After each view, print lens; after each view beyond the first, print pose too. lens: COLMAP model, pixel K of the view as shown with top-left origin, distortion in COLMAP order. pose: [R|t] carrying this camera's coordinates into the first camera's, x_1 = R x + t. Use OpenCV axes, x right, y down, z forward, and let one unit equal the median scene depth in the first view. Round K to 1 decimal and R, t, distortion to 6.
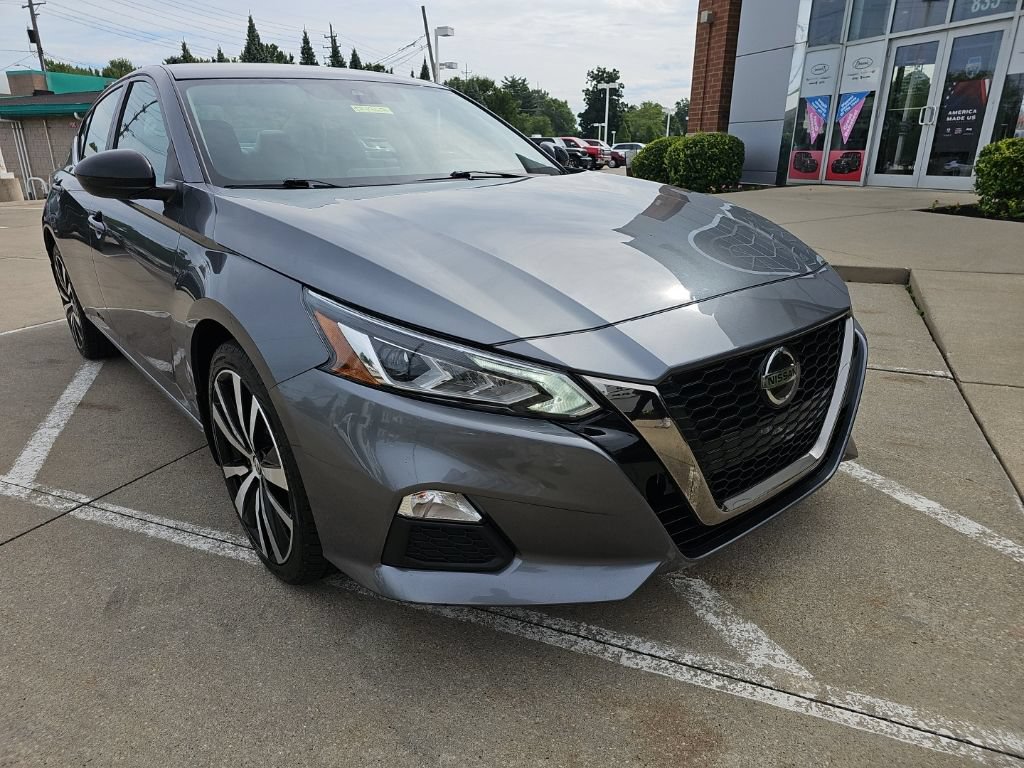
lens RADIAL K [[673.2, 0, 502.6], [0, 673.2, 390.2], [0, 0, 1]] dist [0.039690, -0.022520]
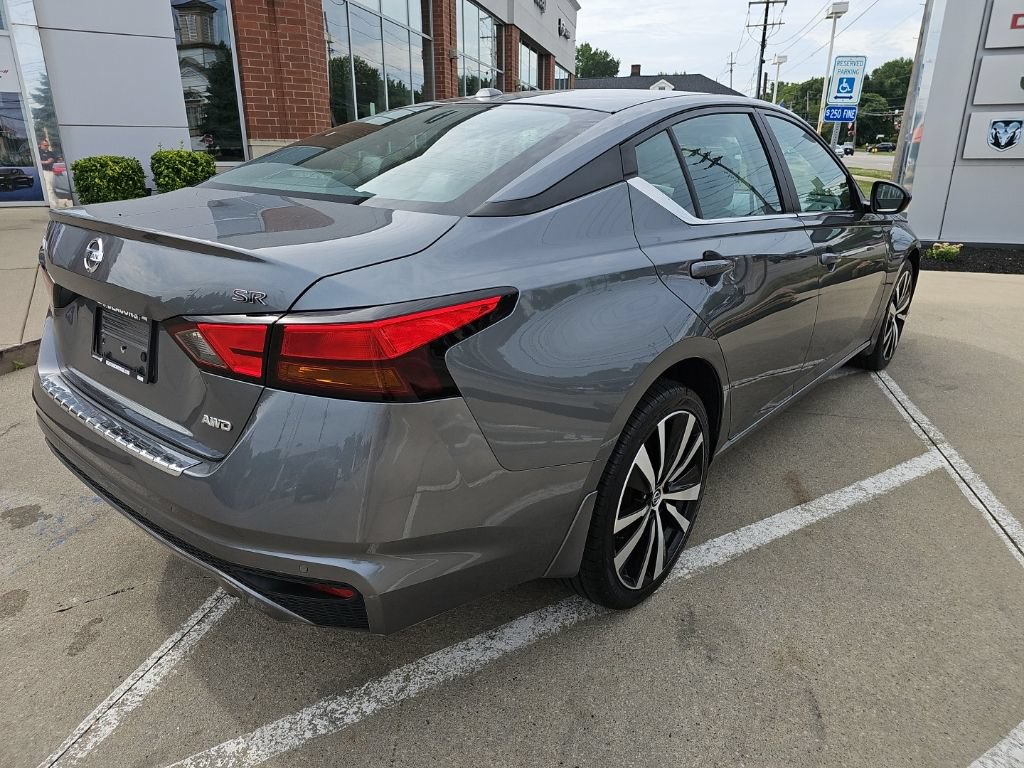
lens RADIAL K [[673.2, 0, 525.8], [0, 673.2, 365.7], [0, 0, 1]] dist [0.039690, -0.022520]
pose [[-0.198003, -0.286676, 0.937343, -1.910804], [0.327186, 0.882099, 0.338895, -0.752402], [-0.923983, 0.373788, -0.080862, 1.990738]]
